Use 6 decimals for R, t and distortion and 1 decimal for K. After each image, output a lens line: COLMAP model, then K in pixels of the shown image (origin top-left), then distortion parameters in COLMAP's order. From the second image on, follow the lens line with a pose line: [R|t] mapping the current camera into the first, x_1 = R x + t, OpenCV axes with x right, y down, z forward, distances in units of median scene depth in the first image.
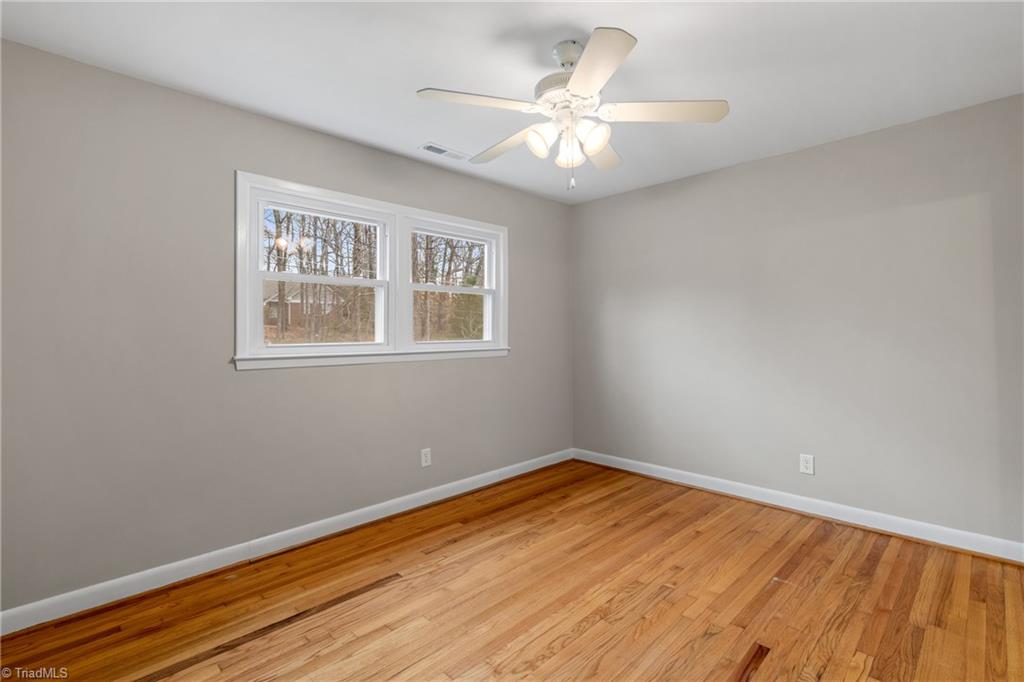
lens RADIAL K [[466.6, 0, 511.0], [0, 466.6, 342.7], [0, 0, 1]] dist [-0.000440, -0.000465]
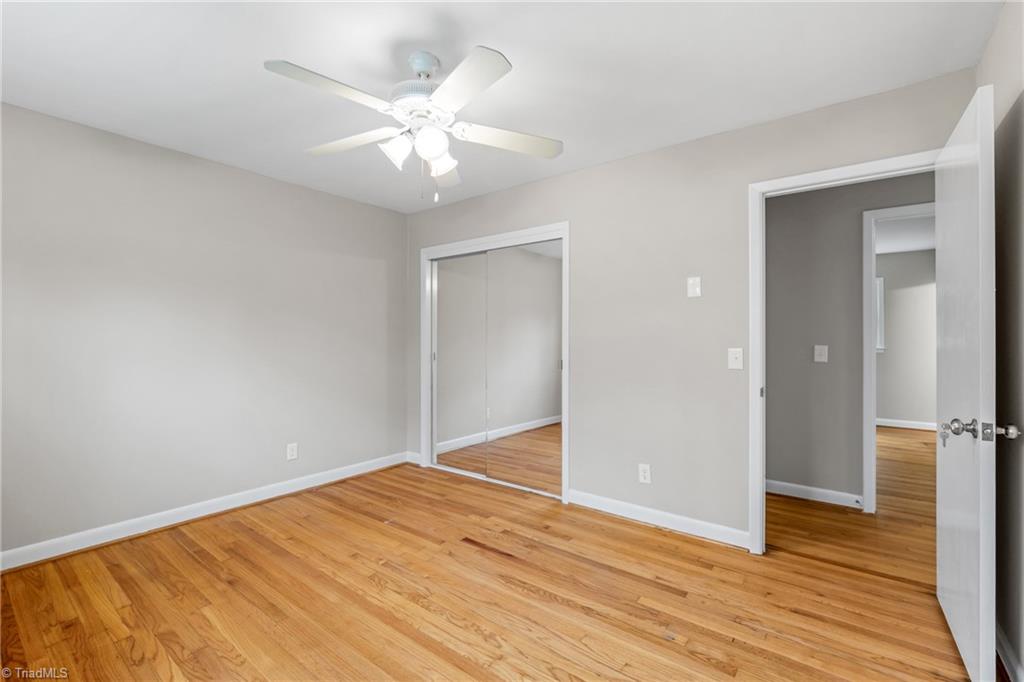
lens RADIAL K [[450.1, 0, 516.4], [0, 450.1, 337.1], [0, 0, 1]] dist [-0.005207, -0.000227]
pose [[-0.146016, 0.009779, 0.989234, -0.736957], [0.020148, 0.999773, -0.006909, -0.010201], [-0.989077, 0.018922, -0.146180, 0.770959]]
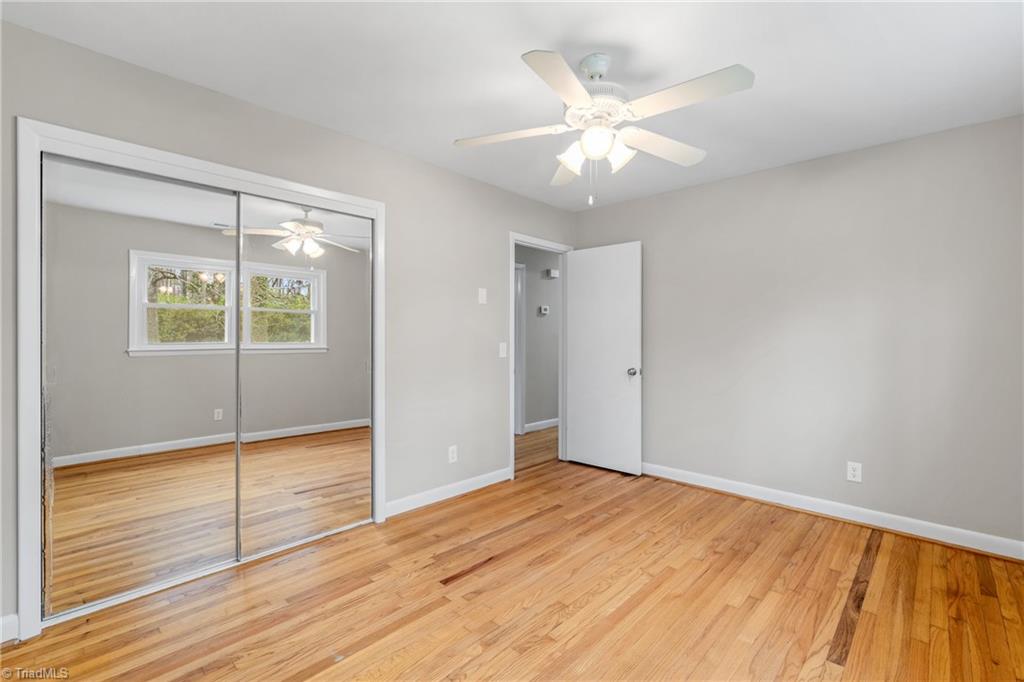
lens RADIAL K [[450.1, 0, 516.4], [0, 450.1, 337.1], [0, 0, 1]] dist [-0.005207, -0.000227]
pose [[-0.999066, 0.002377, -0.043156, 0.291712], [0.001415, 0.999750, 0.022297, -0.035803], [0.043198, 0.022215, -0.998820, 1.654048]]
